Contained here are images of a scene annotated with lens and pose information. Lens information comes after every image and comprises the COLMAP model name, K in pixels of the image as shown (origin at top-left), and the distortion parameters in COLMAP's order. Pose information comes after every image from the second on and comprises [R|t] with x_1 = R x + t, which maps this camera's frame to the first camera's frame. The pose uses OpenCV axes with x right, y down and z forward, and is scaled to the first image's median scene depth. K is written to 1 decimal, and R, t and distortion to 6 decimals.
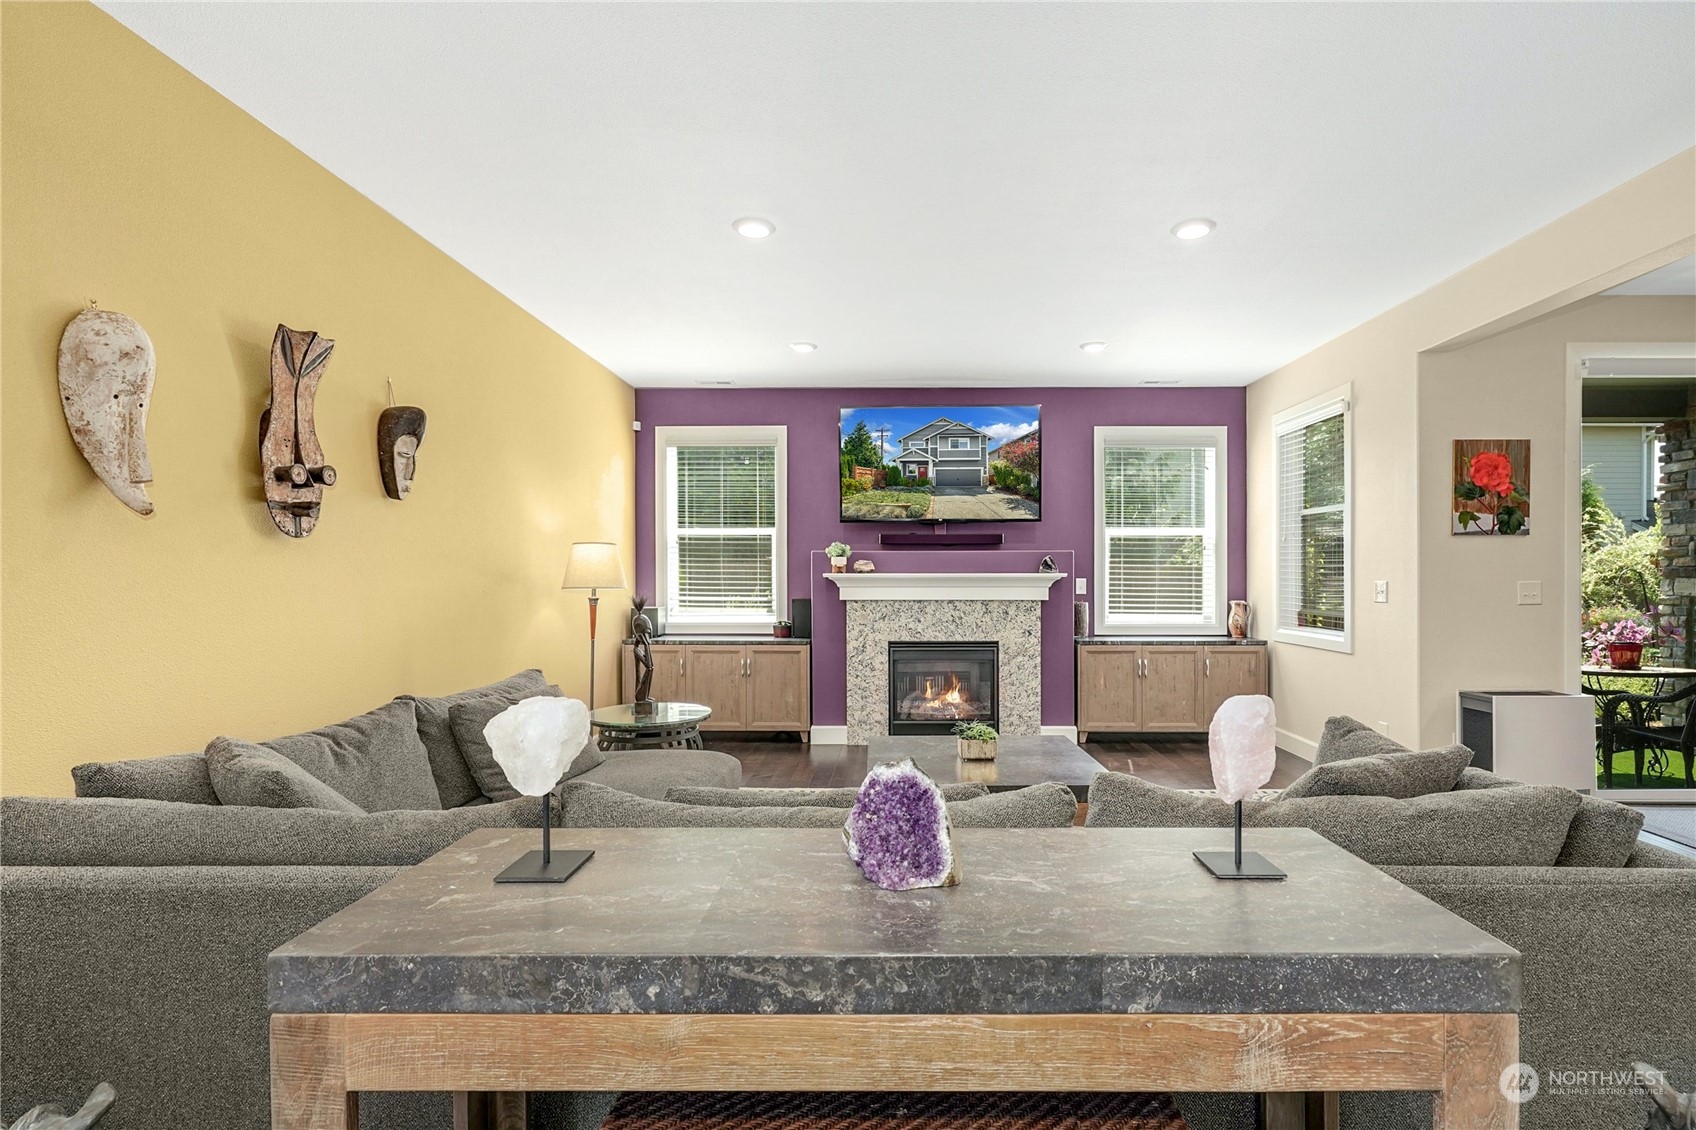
lens RADIAL K [[811.5, 0, 891.1], [0, 811.5, 580.6], [0, 0, 1]] dist [-0.002614, -0.000484]
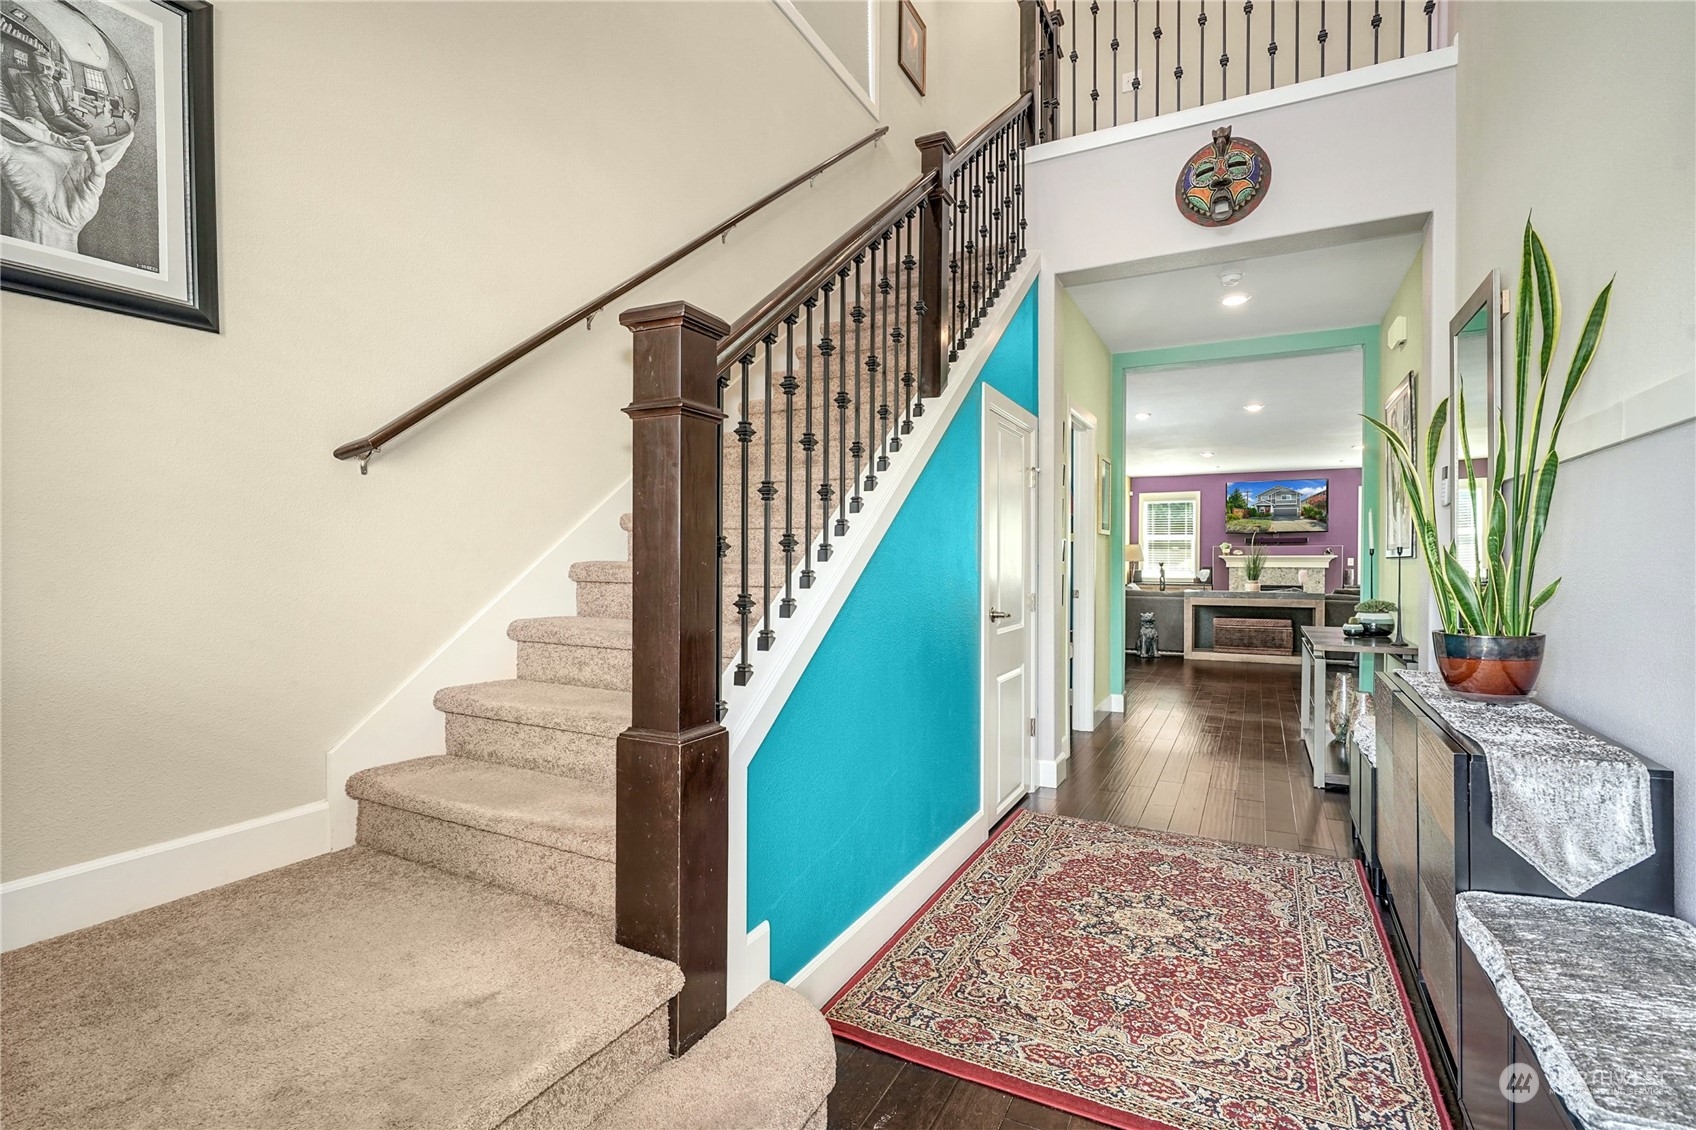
lens RADIAL K [[811.5, 0, 852.9], [0, 811.5, 568.8], [0, 0, 1]] dist [-0.002614, -0.000484]
pose [[0.894439, 0.008577, -0.447109, 0.019127], [-0.007963, 0.999963, 0.003254, 0.029946], [0.447120, 0.000650, 0.894474, -1.579722]]
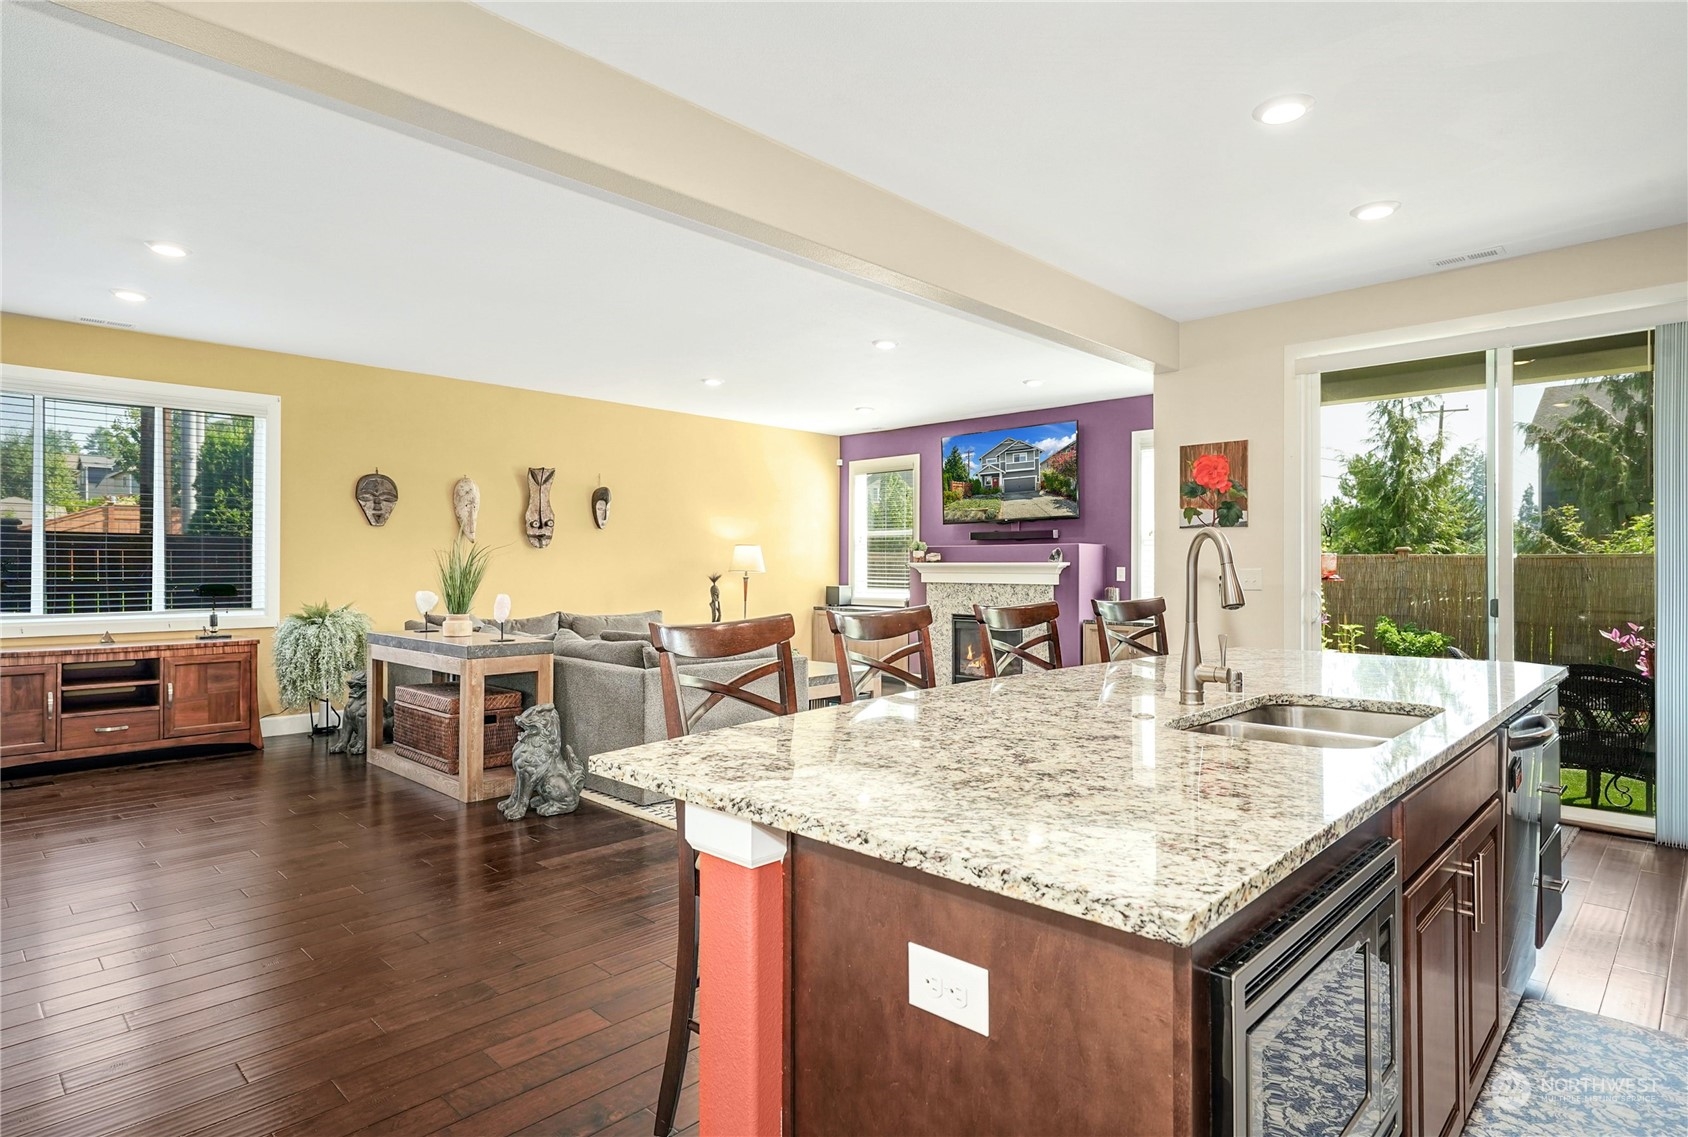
lens RADIAL K [[912.9, 0, 857.7], [0, 912.9, 564.7], [0, 0, 1]] dist [-0.001890, 0.000071]
pose [[0.729881, 0.000365, -0.683574, 0.893707], [-0.006573, 0.999957, -0.006484, 0.005004], [0.683543, 0.009226, 0.729852, -0.189241]]
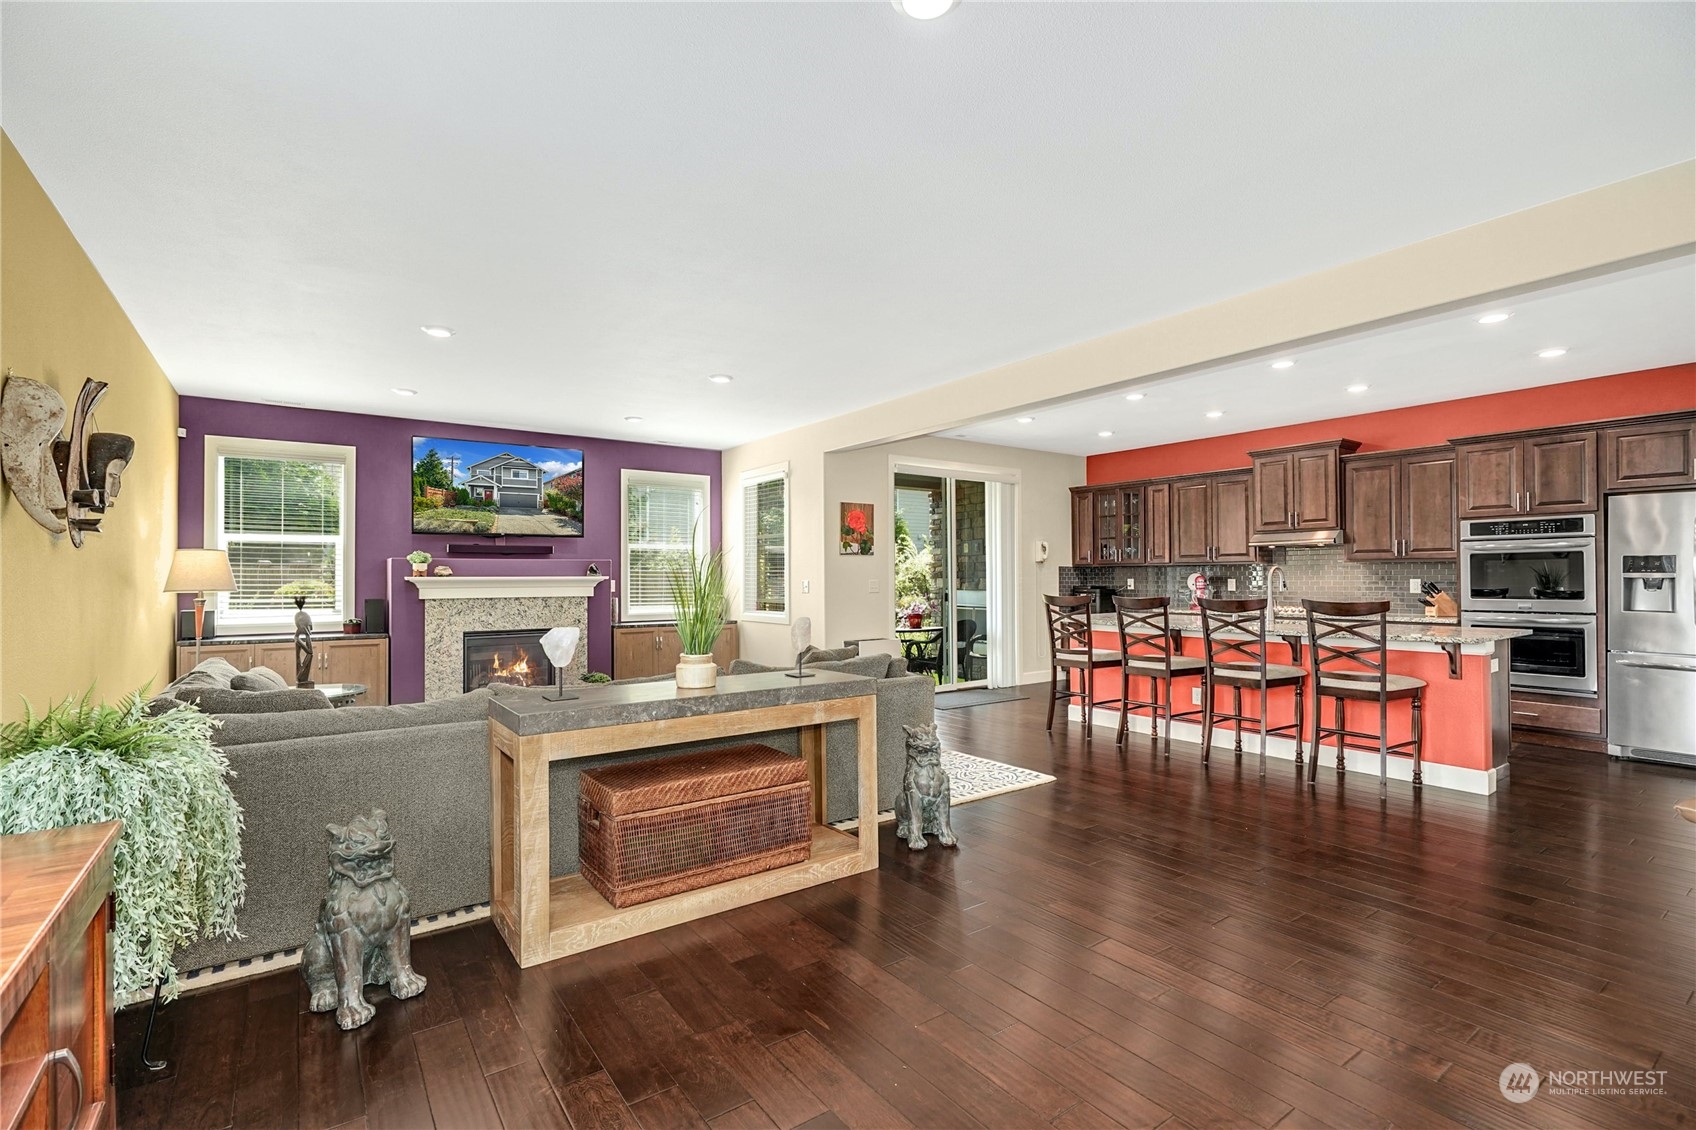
lens RADIAL K [[758.4, 0, 846.1], [0, 758.4, 564.7], [0, 0, 1]] dist [-0.013129, 0.000126]
pose [[0.805455, 0.006566, 0.592621, -0.214588], [0.007885, 0.999731, -0.021793, 0.002410], [-0.592605, 0.022226, 0.805187, -0.265327]]
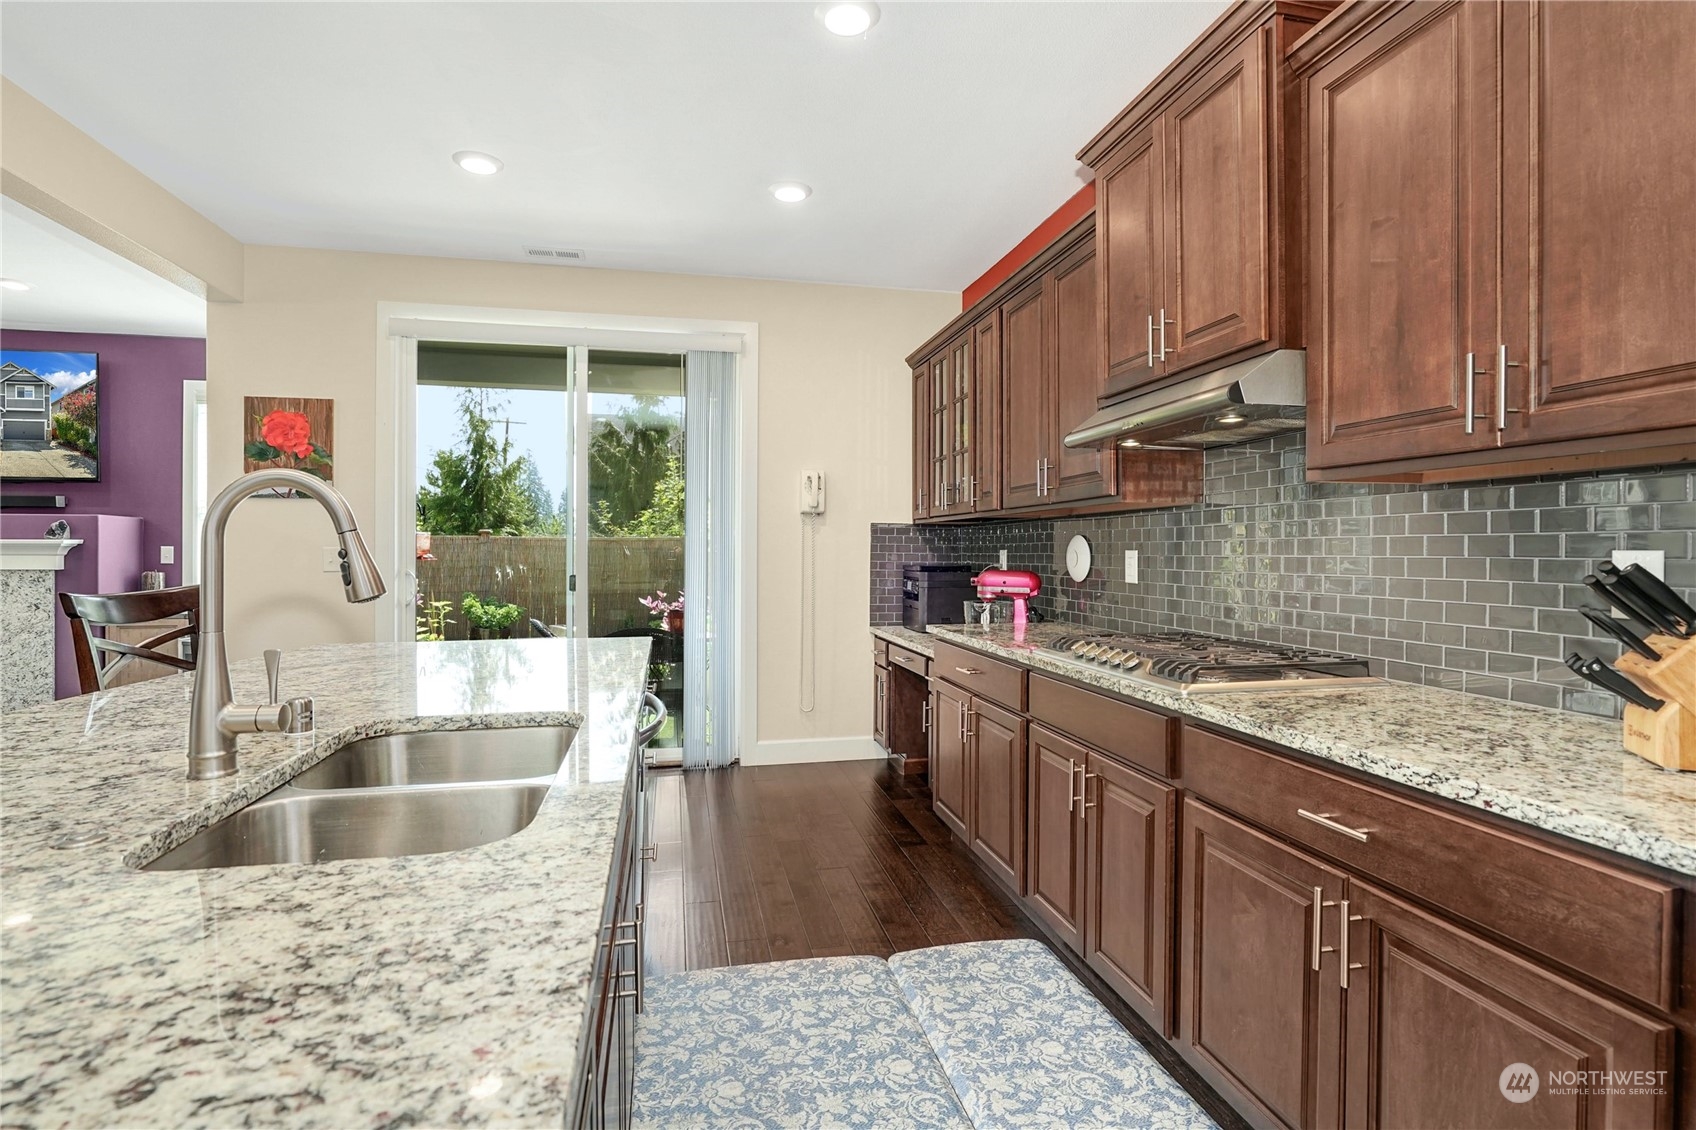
lens RADIAL K [[857.2, 0, 843.4], [0, 857.2, 549.4], [0, 0, 1]] dist [-0.017162, -0.002892]
pose [[0.982704, 0.001634, 0.185178, 0.854264], [-0.000547, 0.999982, -0.005921, 0.006647], [-0.185184, 0.005717, 0.982687, -0.069527]]
